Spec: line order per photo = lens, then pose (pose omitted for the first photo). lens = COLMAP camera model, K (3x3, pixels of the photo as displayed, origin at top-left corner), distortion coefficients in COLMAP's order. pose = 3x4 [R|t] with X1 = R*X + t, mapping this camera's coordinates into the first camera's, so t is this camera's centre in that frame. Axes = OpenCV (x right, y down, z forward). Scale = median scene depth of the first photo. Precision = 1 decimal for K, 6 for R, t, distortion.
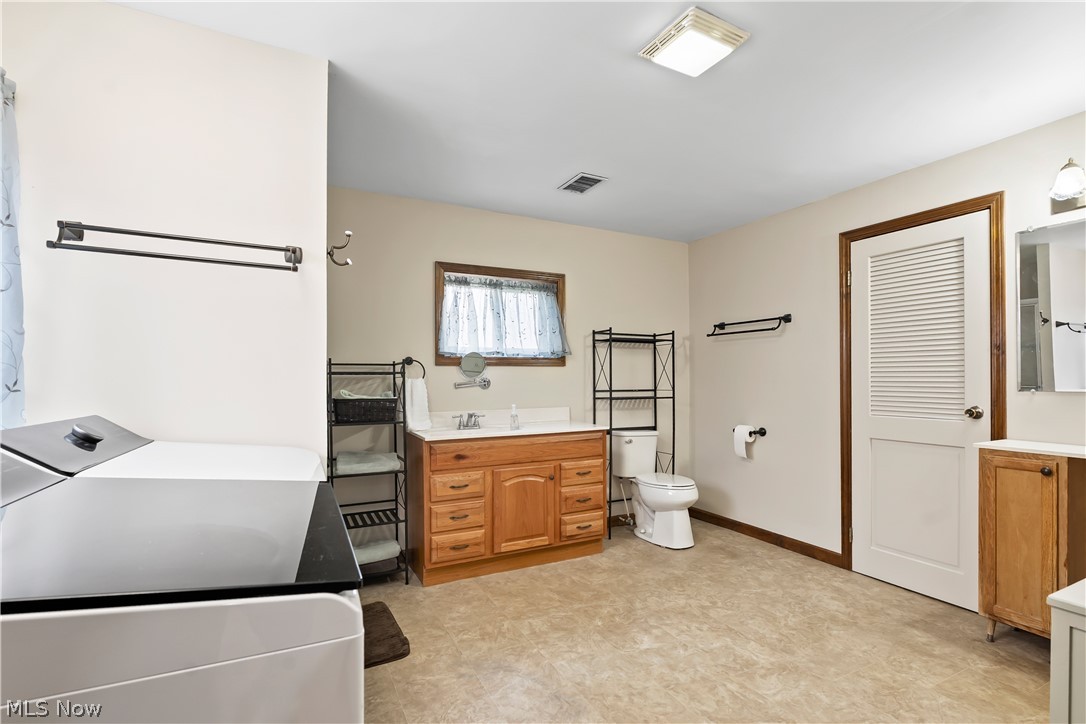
lens RADIAL K [[499.8, 0, 545.5], [0, 499.8, 381.1], [0, 0, 1]] dist [-0.002843, -0.000225]
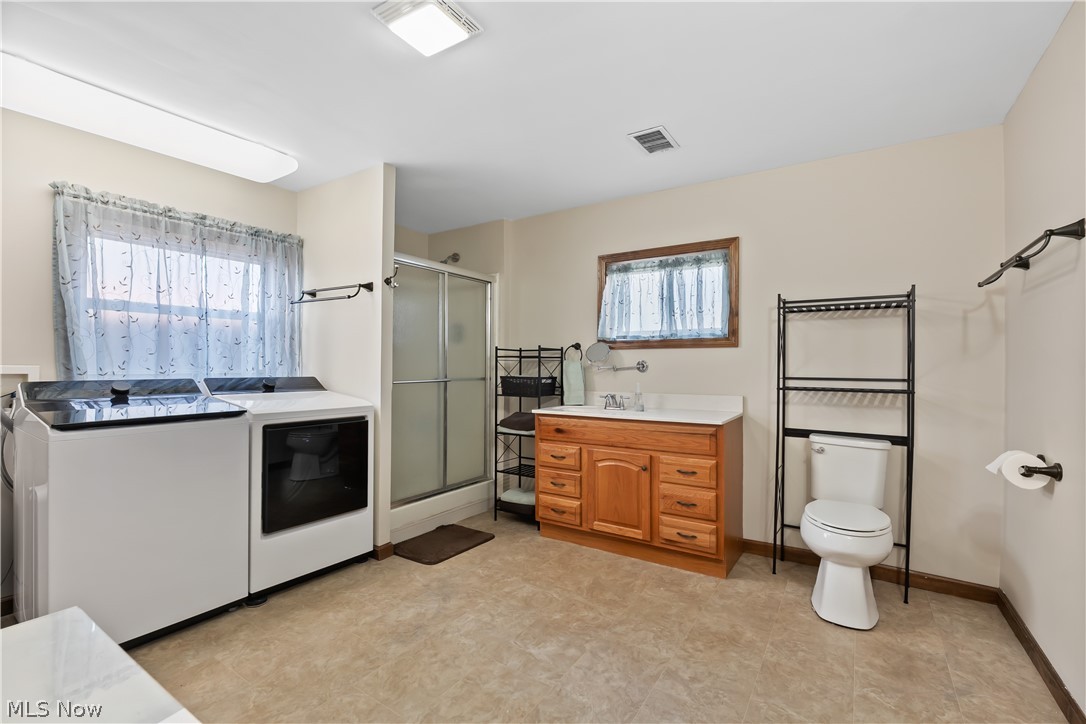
lens RADIAL K [[476.2, 0, 562.4], [0, 476.2, 362.5], [0, 0, 1]] dist [-0.001018, -0.000096]
pose [[0.511383, 0.001677, -0.859351, 0.690408], [-0.008551, 0.999959, -0.003138, 0.001363], [0.859310, 0.008953, 0.511377, 0.417189]]
